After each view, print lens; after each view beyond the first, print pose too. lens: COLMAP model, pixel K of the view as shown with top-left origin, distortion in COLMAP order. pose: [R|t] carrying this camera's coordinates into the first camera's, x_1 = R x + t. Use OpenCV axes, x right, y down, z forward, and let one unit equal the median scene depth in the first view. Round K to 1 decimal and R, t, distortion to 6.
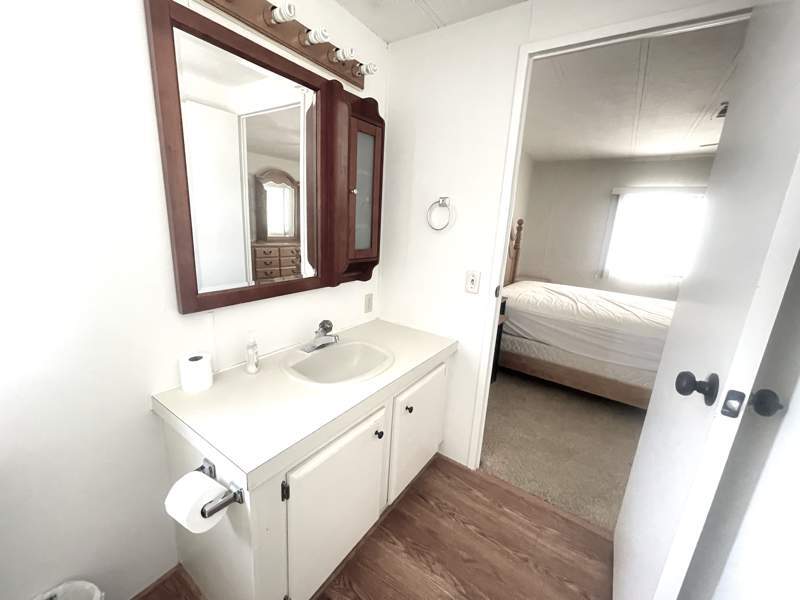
lens RADIAL K [[324.1, 0, 402.8], [0, 324.1, 297.8], [0, 0, 1]] dist [-0.001904, -0.000247]
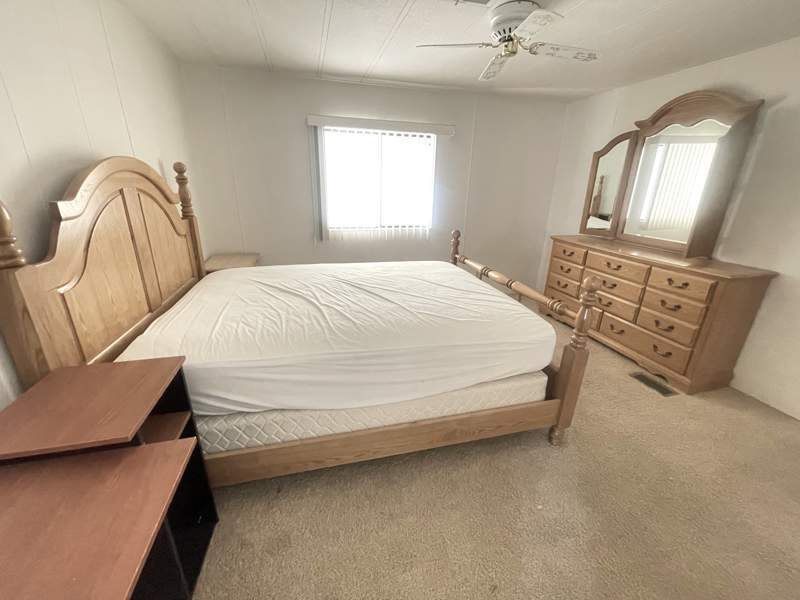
lens RADIAL K [[324.7, 0, 397.1], [0, 324.7, 297.6], [0, 0, 1]] dist [-0.000225, 0.000183]
pose [[0.657157, -0.293580, 0.694231, 0.161351], [0.184120, 0.955652, 0.229844, -0.083093], [-0.730921, -0.023222, 0.682067, 0.353607]]
